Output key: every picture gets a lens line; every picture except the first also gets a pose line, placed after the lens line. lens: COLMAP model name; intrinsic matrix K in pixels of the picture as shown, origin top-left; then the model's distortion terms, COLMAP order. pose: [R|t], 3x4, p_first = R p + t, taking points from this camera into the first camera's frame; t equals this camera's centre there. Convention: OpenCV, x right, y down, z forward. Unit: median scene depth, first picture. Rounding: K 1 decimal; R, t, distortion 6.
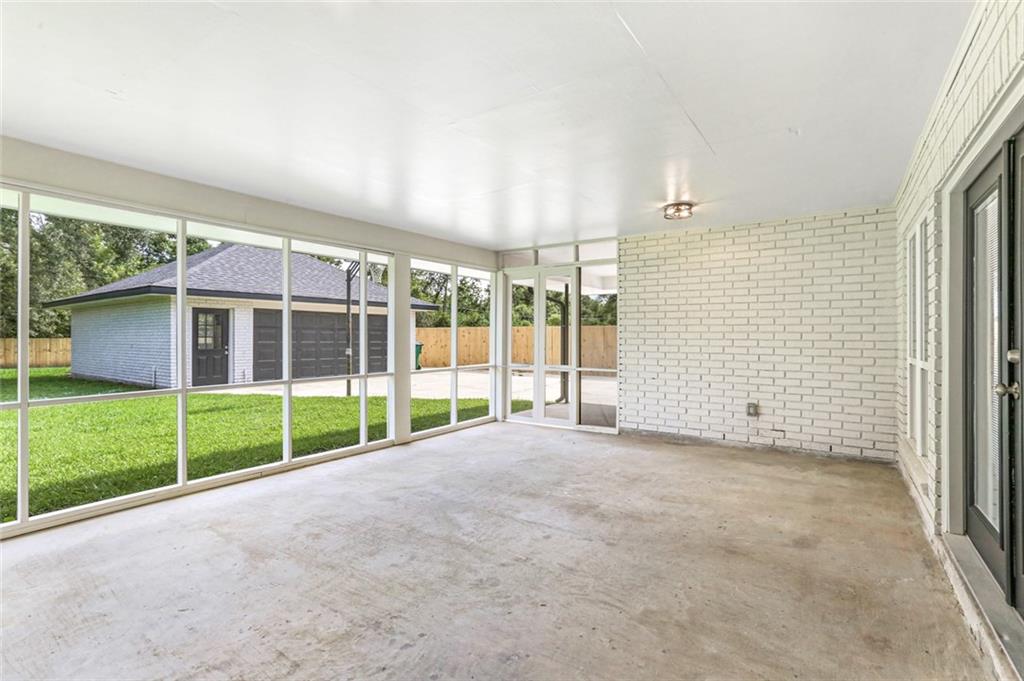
lens RADIAL K [[481.6, 0, 516.5], [0, 481.6, 342.2], [0, 0, 1]] dist [-0.004865, 0.004142]
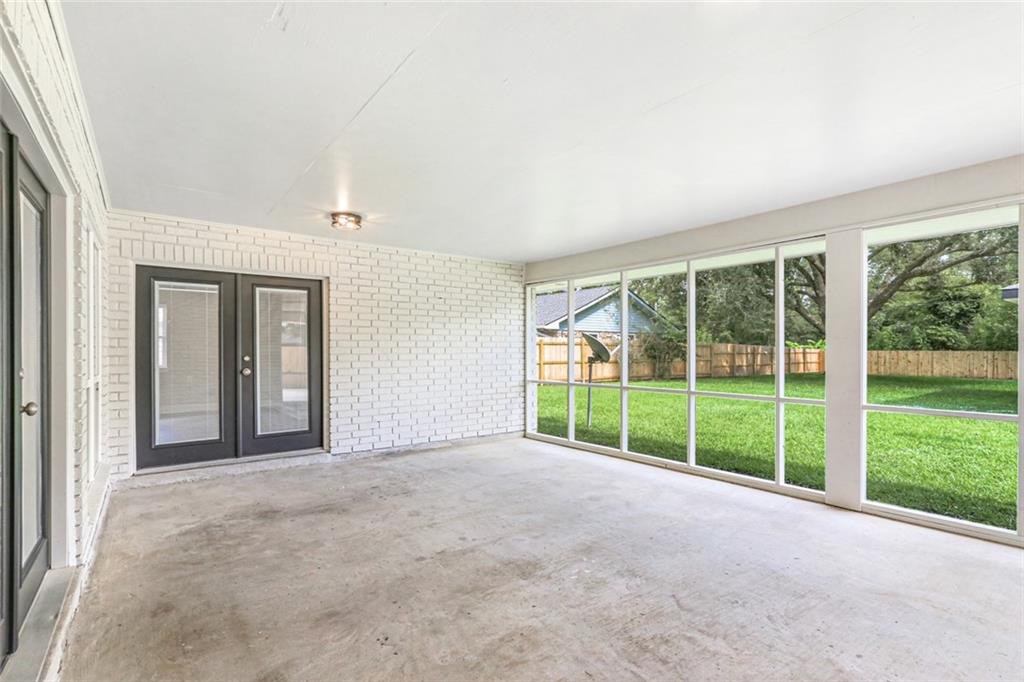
lens RADIAL K [[481.6, 0, 518.5], [0, 481.6, 357.6], [0, 0, 1]] dist [-0.004865, 0.004142]
pose [[-0.317946, 0.008680, -0.948069, 0.973570], [-0.001103, 0.999954, 0.009524, -0.015001], [0.948108, 0.004074, -0.317922, 1.352505]]
